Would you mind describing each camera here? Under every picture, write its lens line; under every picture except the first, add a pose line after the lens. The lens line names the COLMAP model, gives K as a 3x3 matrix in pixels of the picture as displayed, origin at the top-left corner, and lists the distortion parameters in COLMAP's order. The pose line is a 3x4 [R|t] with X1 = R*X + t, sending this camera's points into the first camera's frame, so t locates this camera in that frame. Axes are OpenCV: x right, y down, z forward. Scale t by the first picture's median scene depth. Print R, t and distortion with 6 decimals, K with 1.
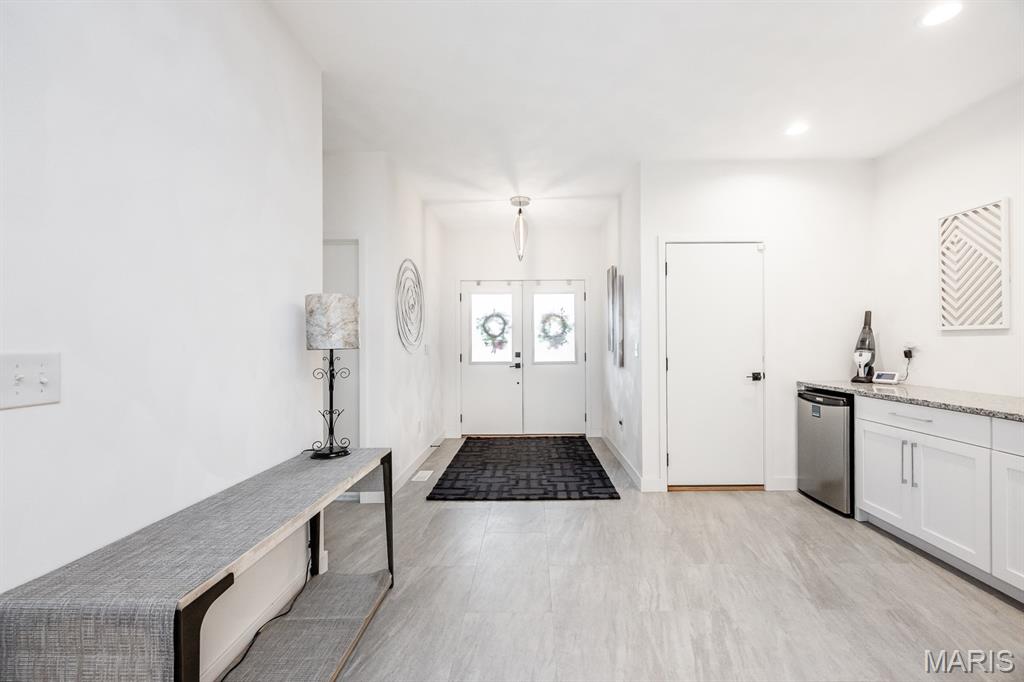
lens RADIAL K [[409.2, 0, 537.1], [0, 409.2, 347.2], [0, 0, 1]] dist [0.001043, -0.000018]
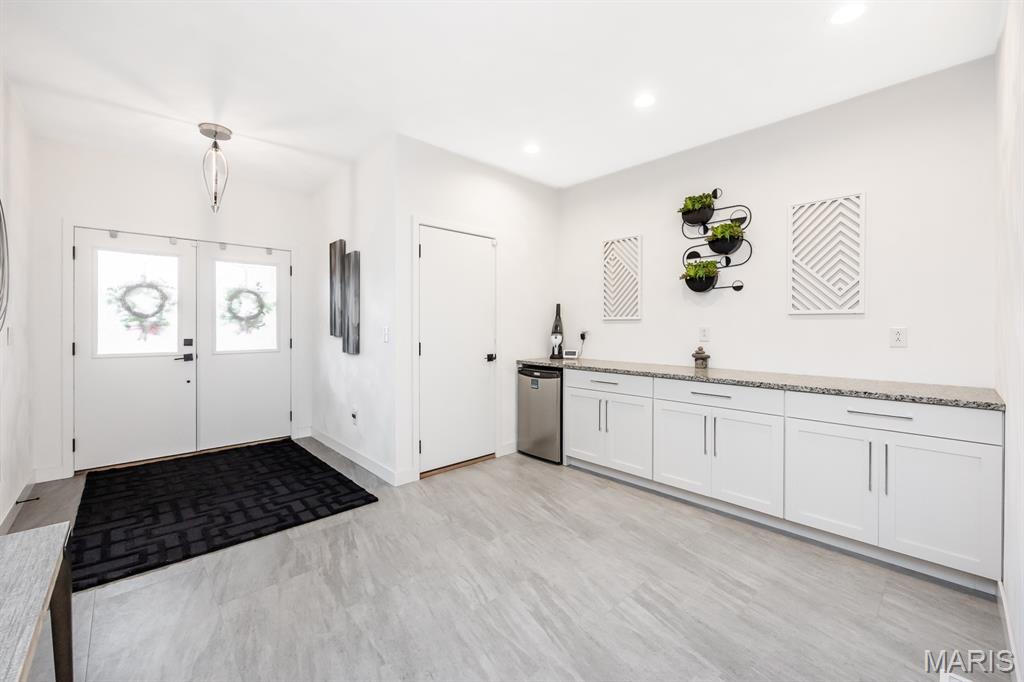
lens RADIAL K [[409.2, 0, 505.5], [0, 409.2, 330.9], [0, 0, 1]] dist [0.001043, -0.000018]
pose [[0.738628, -0.000499, 0.674114, -0.187056], [0.000990, 0.999999, -0.000345, -0.001056], [-0.674113, 0.000922, 0.738628, 0.140569]]
